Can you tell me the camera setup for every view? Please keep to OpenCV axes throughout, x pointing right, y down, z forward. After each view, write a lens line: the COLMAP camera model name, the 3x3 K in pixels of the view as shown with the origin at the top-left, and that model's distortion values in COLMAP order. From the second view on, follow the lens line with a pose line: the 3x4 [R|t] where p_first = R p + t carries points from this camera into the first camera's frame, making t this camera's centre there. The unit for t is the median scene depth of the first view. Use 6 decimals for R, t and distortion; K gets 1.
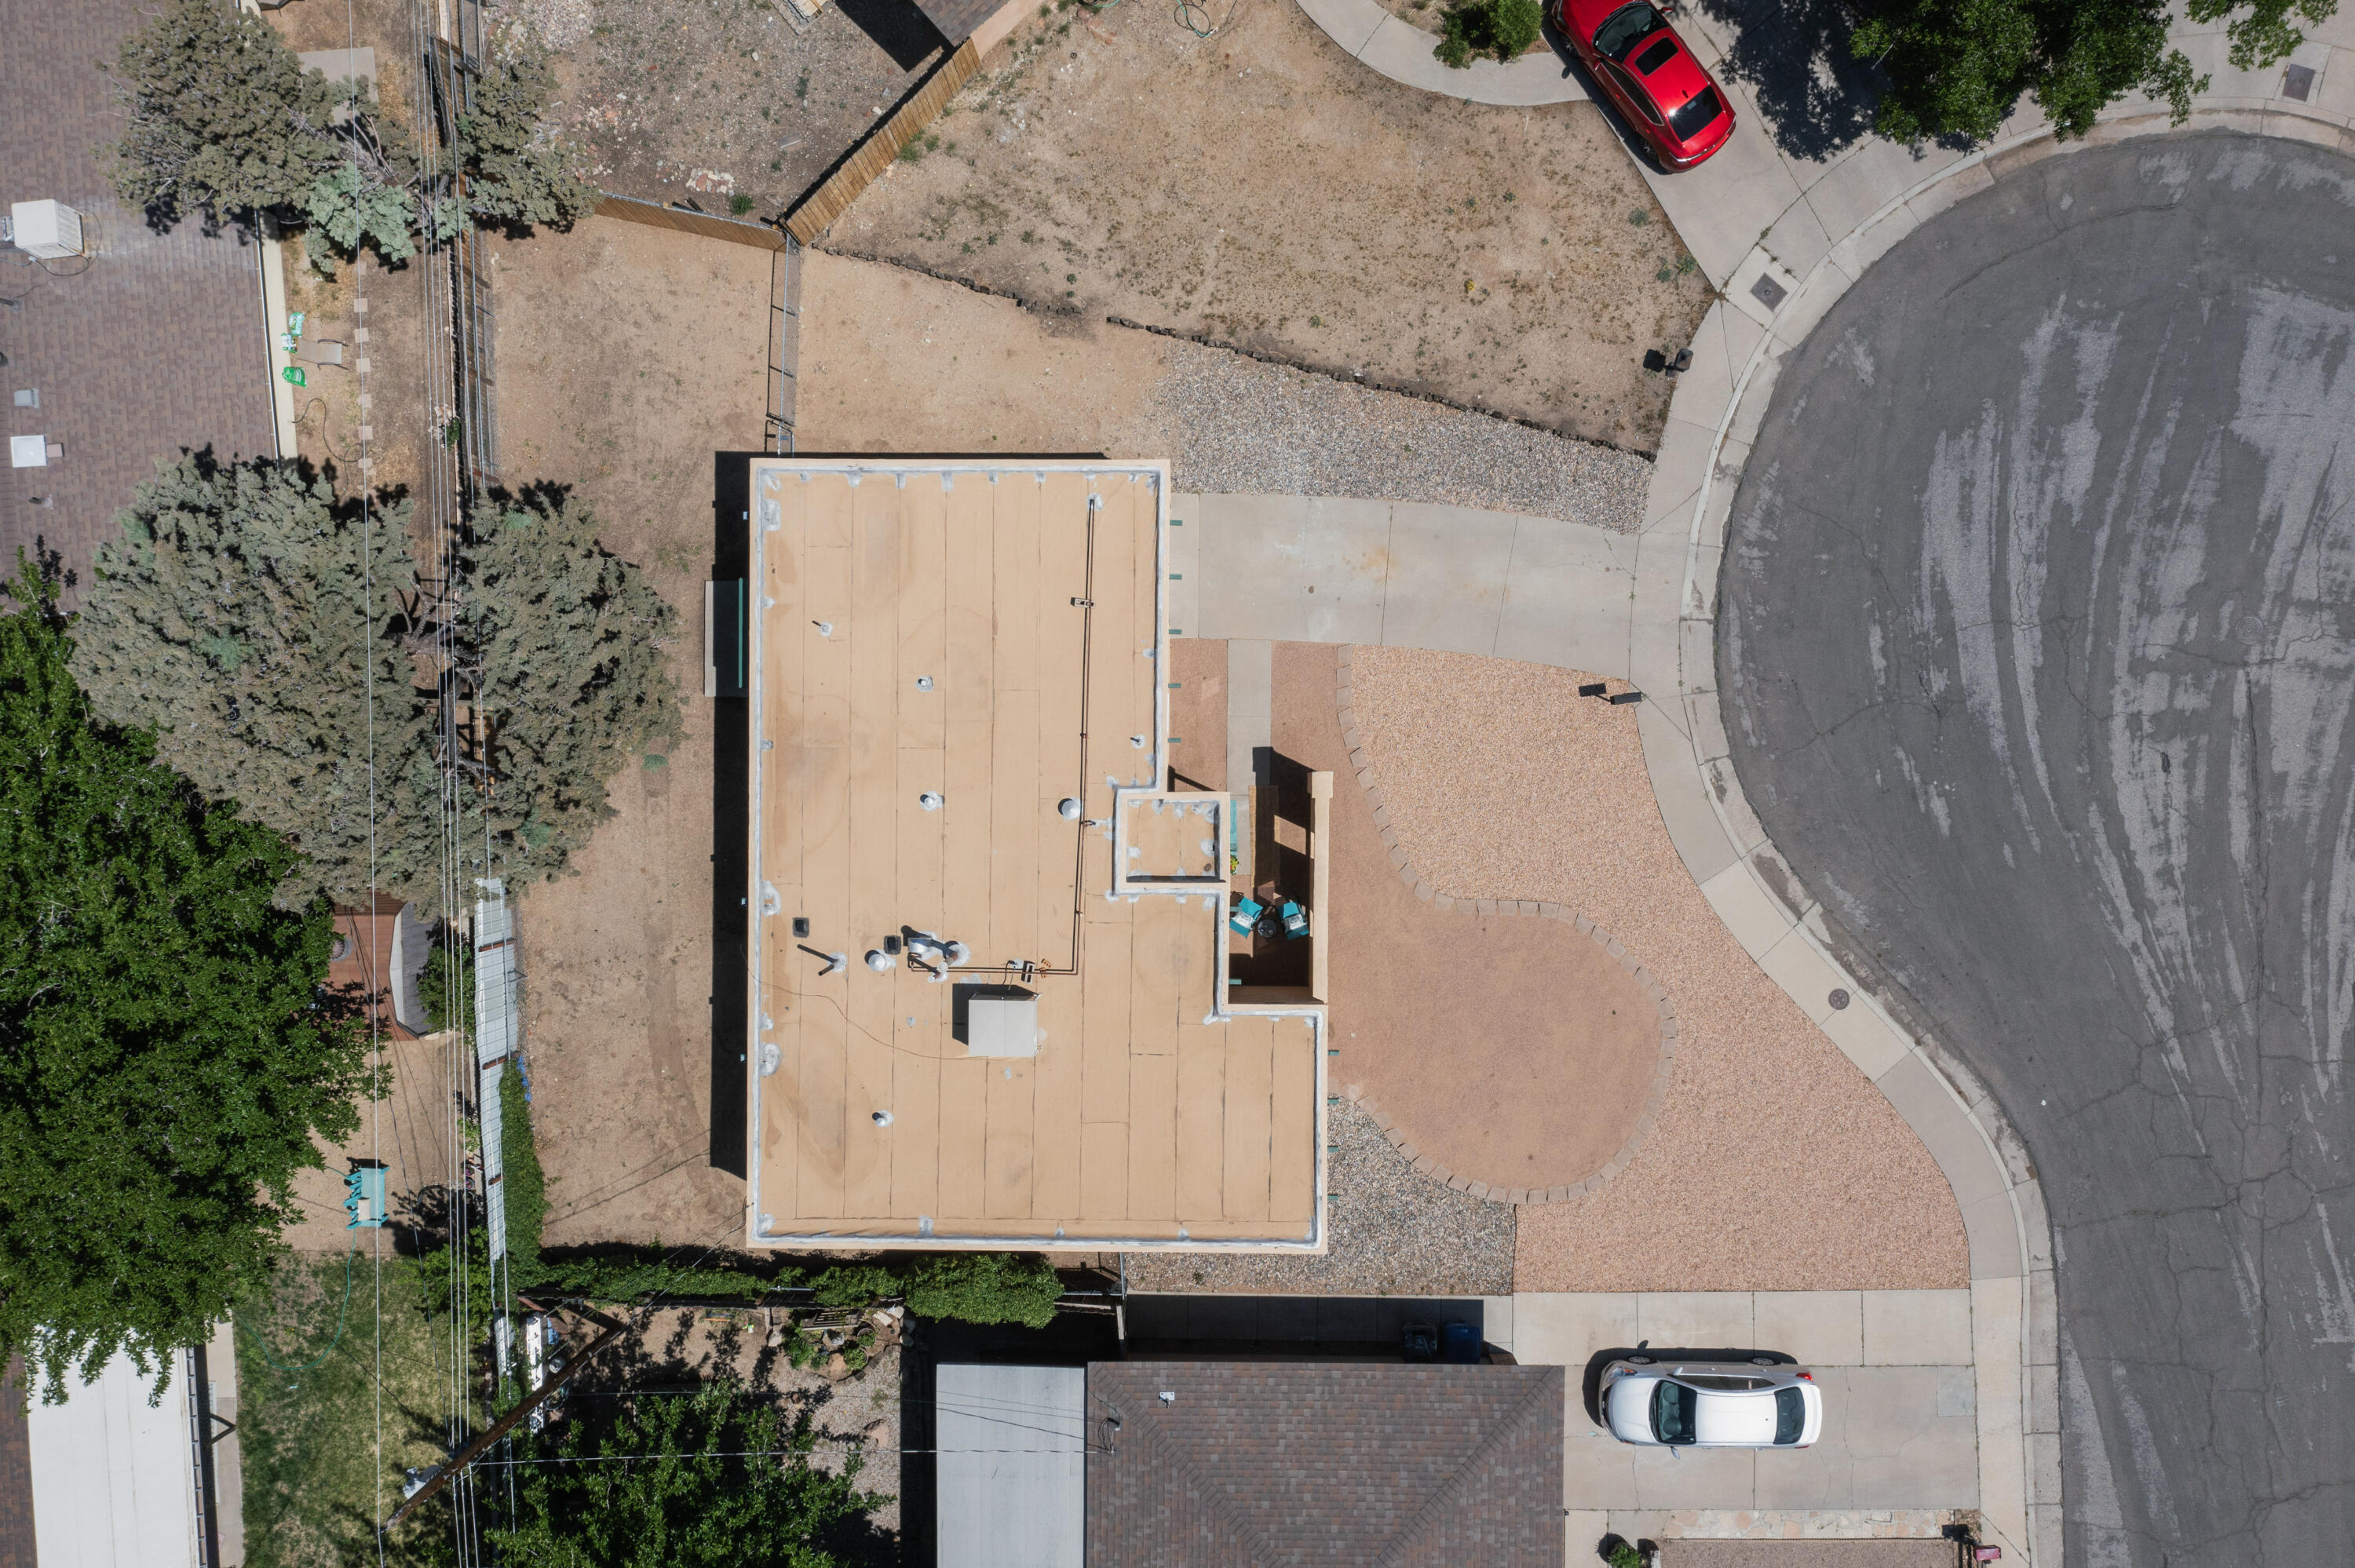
lens RADIAL K [[1890.8, 0, 1177.3], [0, 1890.8, 783.7], [0, 0, 1]] dist [-0.007633, 0.001238]
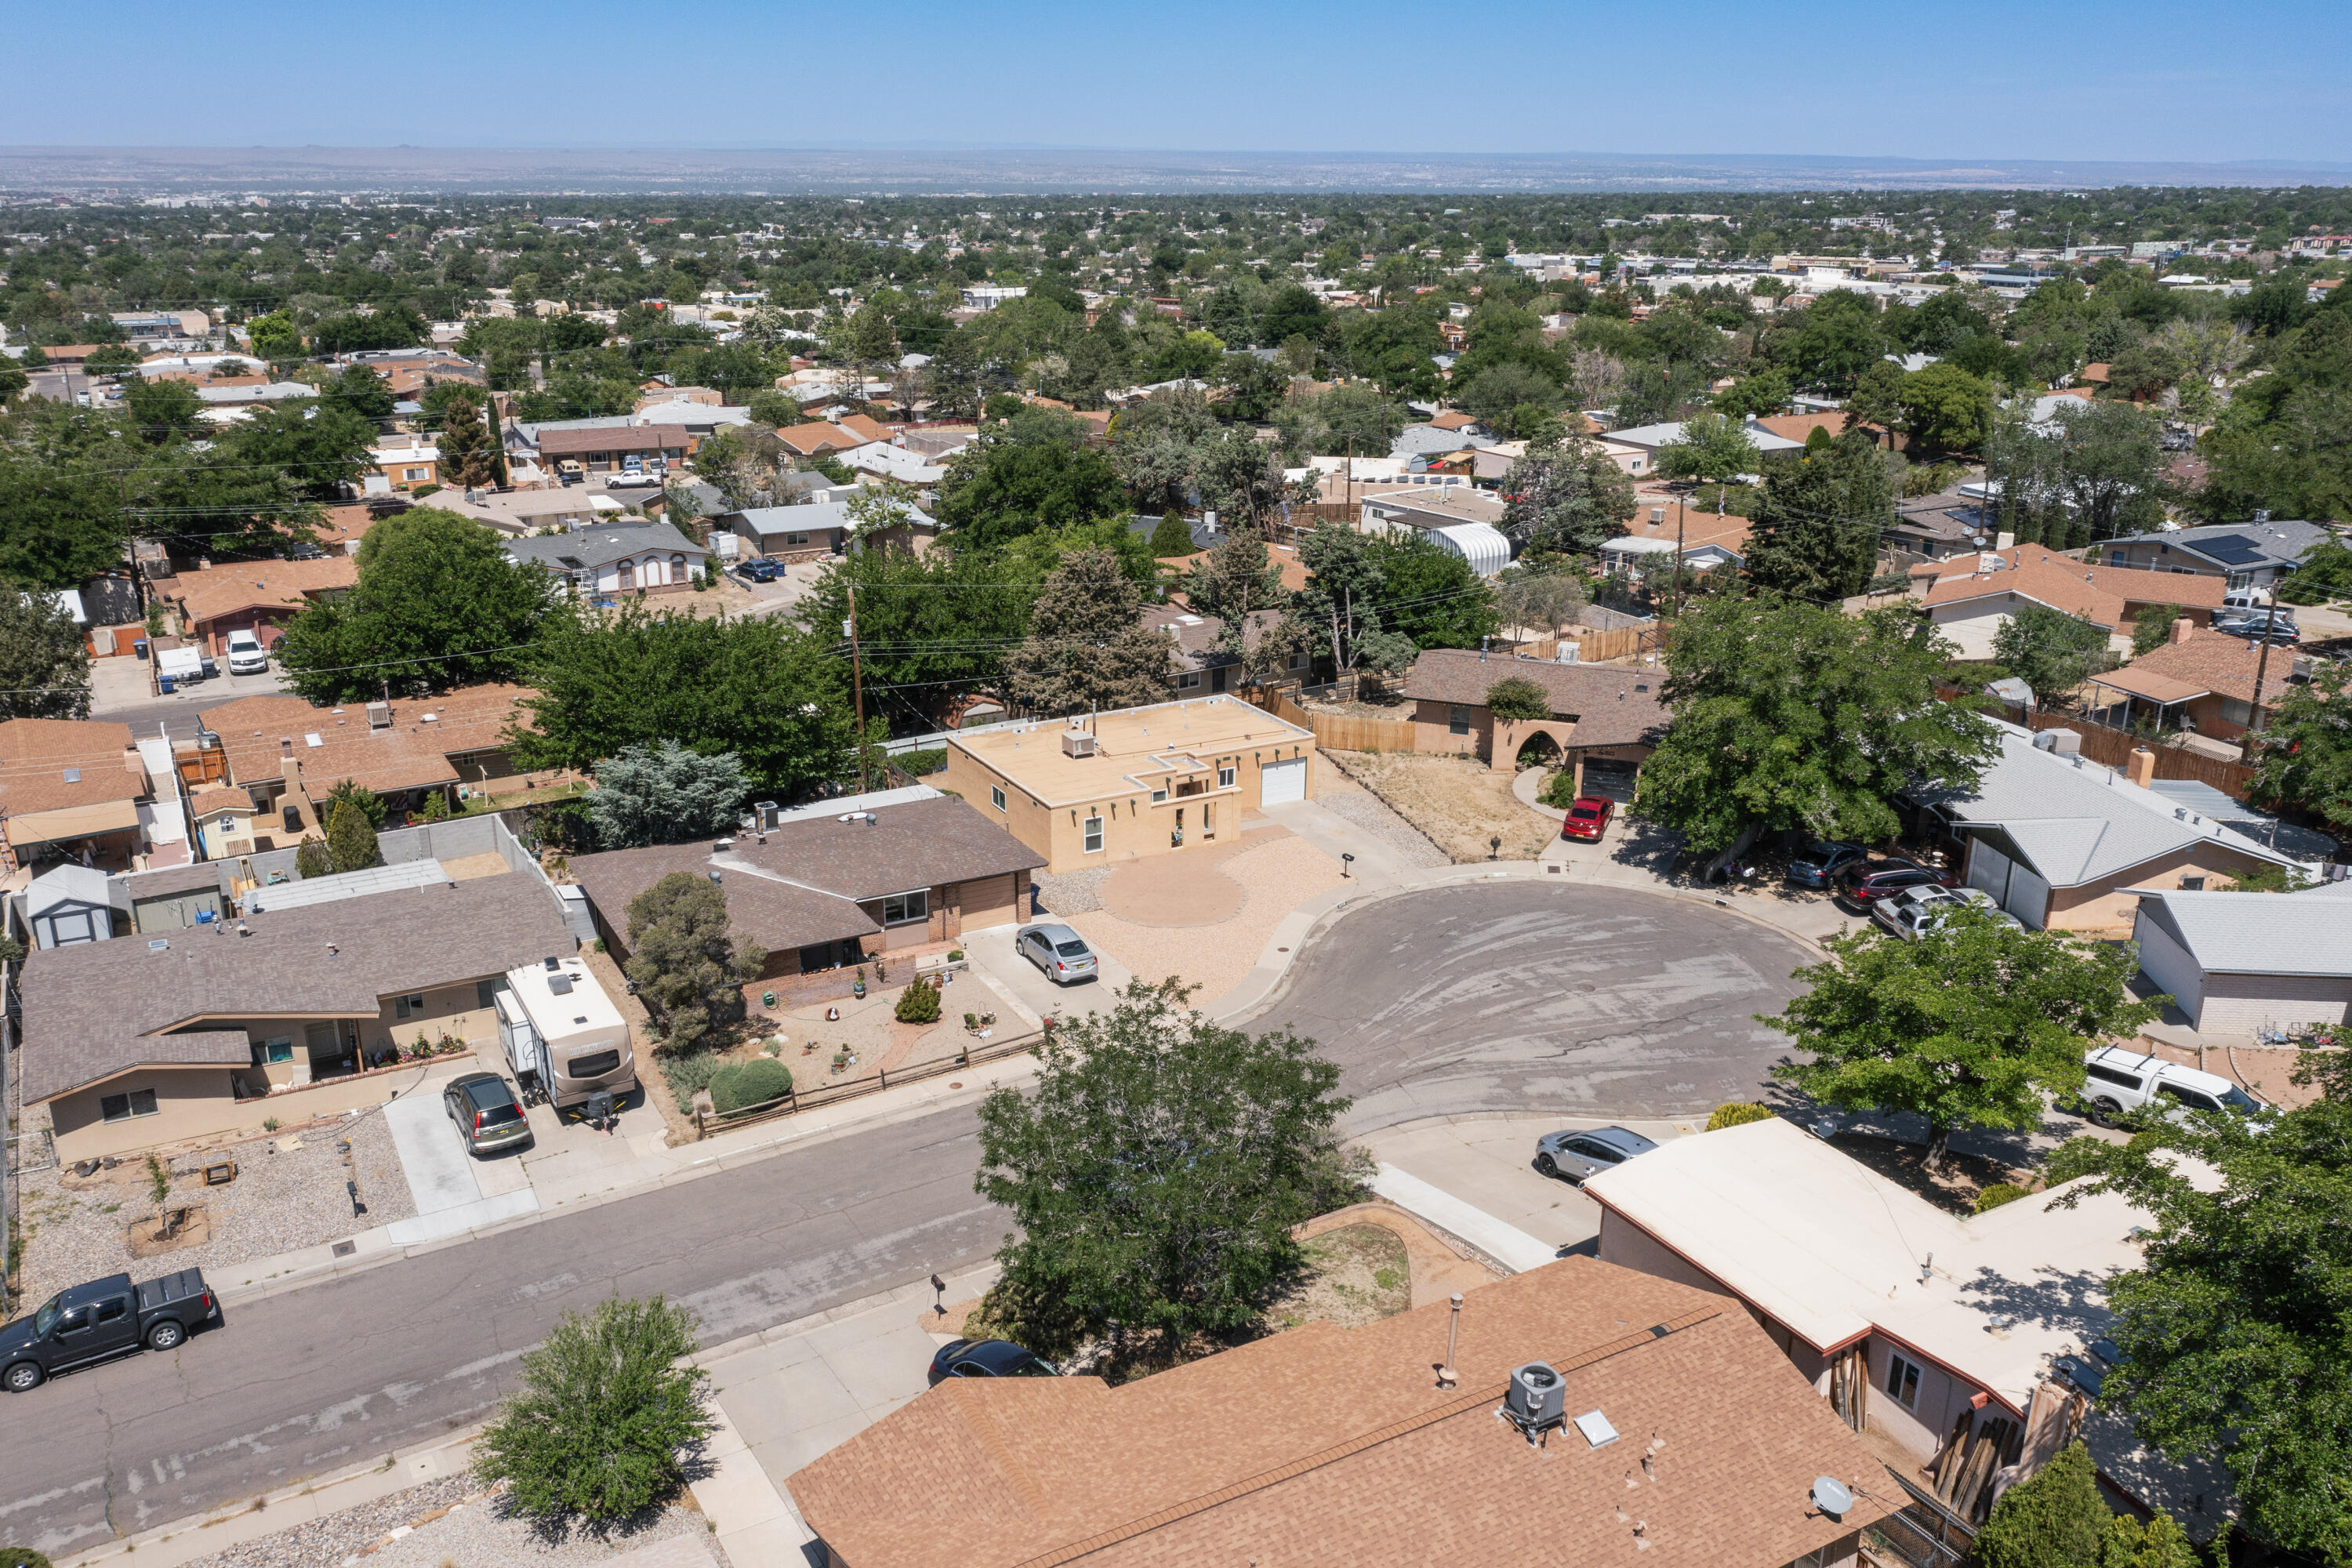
lens RADIAL K [[1888.7, 0, 1176.7], [0, 1888.7, 780.6], [0, 0, 1]] dist [-0.007633, 0.001238]
pose [[0.498896, 0.280352, -0.820064, 1.747263], [-0.866412, 0.138629, -0.479700, 1.053063], [-0.020800, 0.949834, 0.312062, 0.281261]]
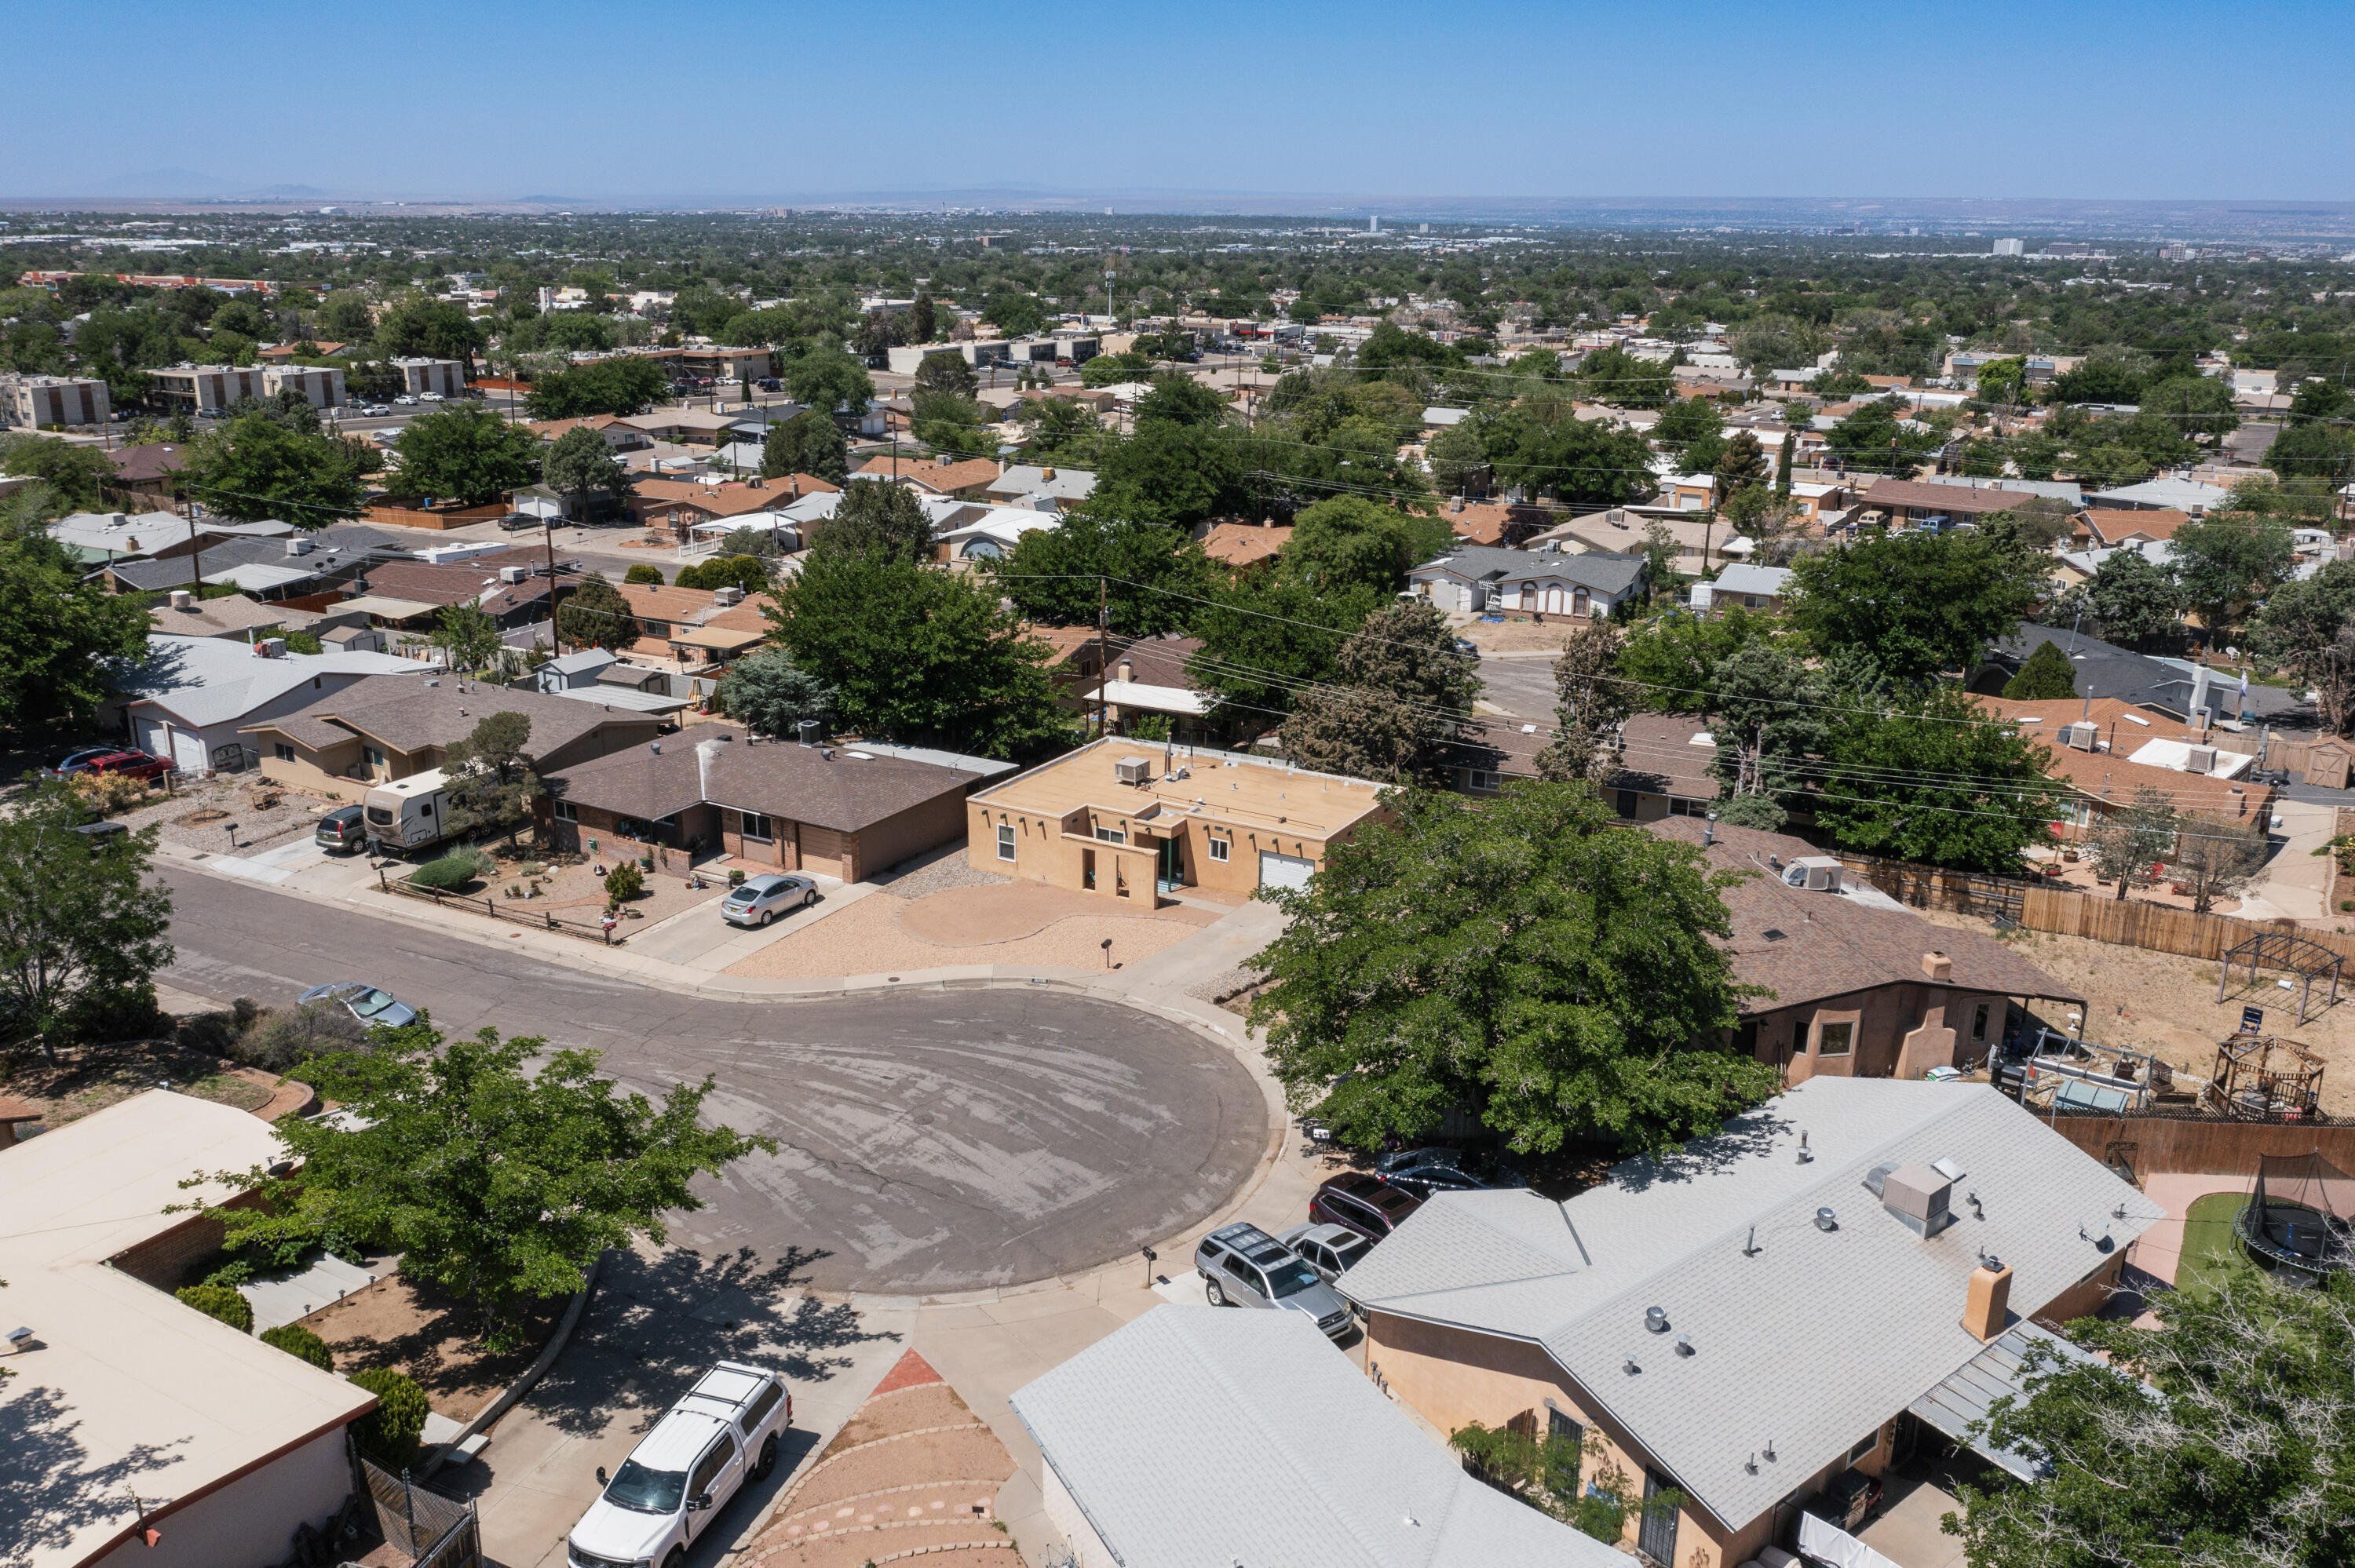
lens RADIAL K [[1890.8, 0, 1161.9], [0, 1890.8, 795.0], [0, 0, 1]] dist [-0.007633, 0.001238]
pose [[-0.498277, 0.263735, -0.825932, 1.630116], [-0.866826, -0.171580, 0.468159, -0.891906], [-0.018244, 0.949212, 0.314107, 0.284832]]
